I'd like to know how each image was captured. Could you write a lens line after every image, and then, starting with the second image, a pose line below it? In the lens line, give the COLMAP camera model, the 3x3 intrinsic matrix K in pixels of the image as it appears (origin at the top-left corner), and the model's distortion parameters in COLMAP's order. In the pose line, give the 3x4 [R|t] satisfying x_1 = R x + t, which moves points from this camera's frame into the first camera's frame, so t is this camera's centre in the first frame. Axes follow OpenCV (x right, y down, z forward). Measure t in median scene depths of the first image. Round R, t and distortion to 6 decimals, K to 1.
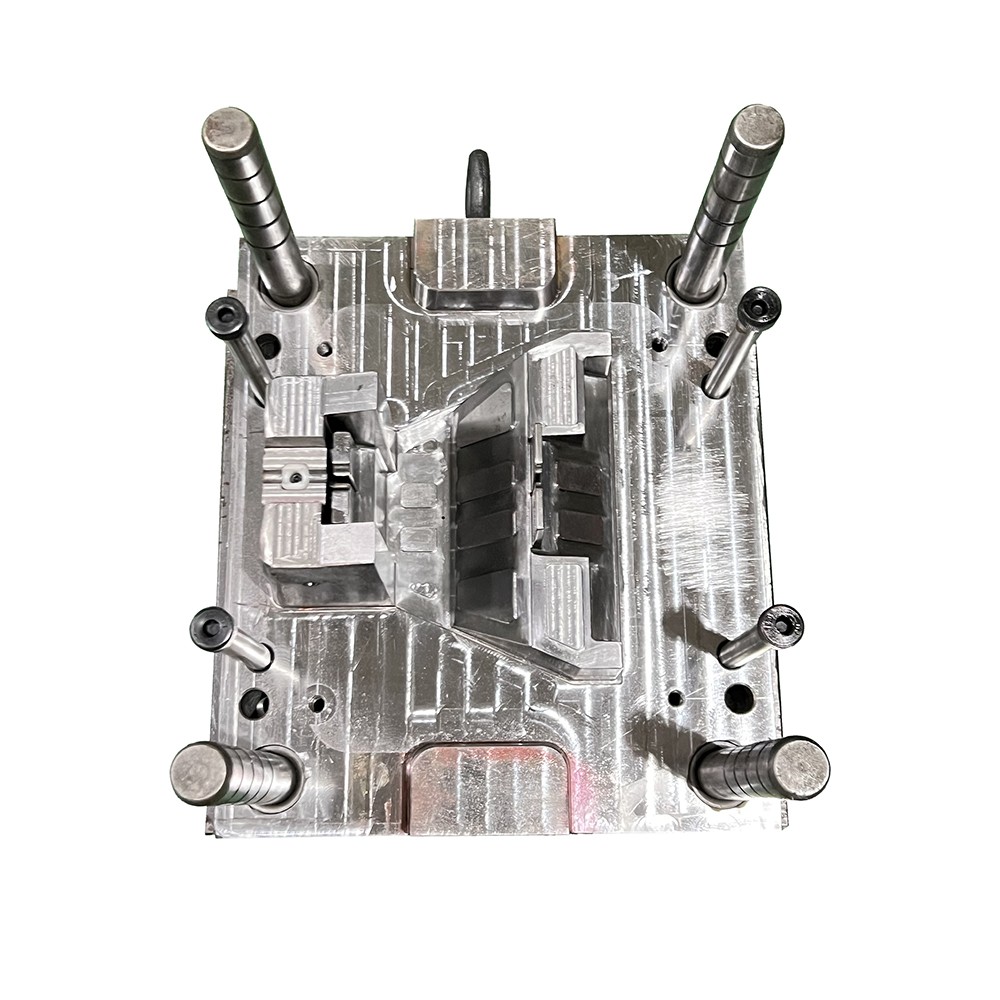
lens RADIAL K [[1245.1, 0, 502.4], [0, 1245.1, 507.5], [0, 0, 1]] dist [0.095053, 0.000000]
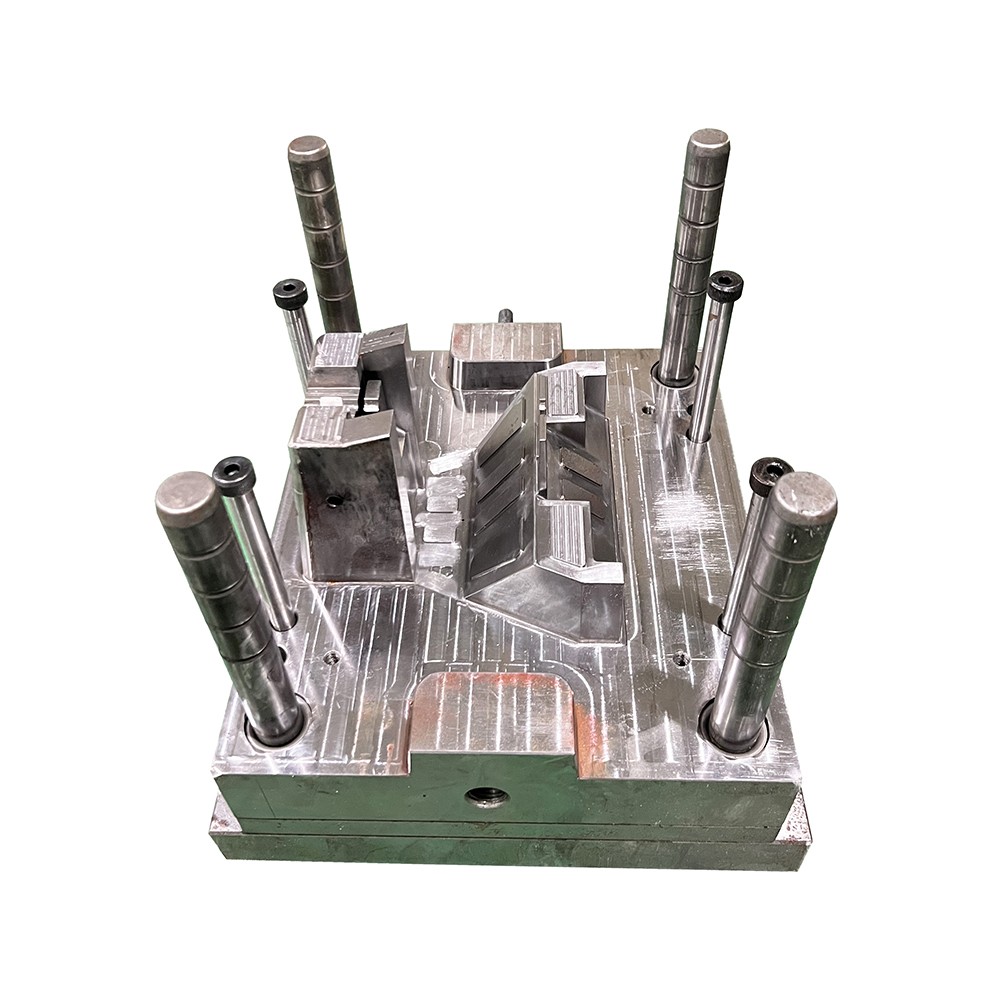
lens RADIAL K [[900.1, 0, 499.3], [0, 900.1, 502.1], [0, 0, 1]] dist [0.065887, -0.000164]
pose [[0.998233, -0.001405, -0.059409, 0.035154], [-0.027643, 0.873999, -0.485141, 0.406473], [0.052605, 0.485926, 0.872416, 0.291674]]
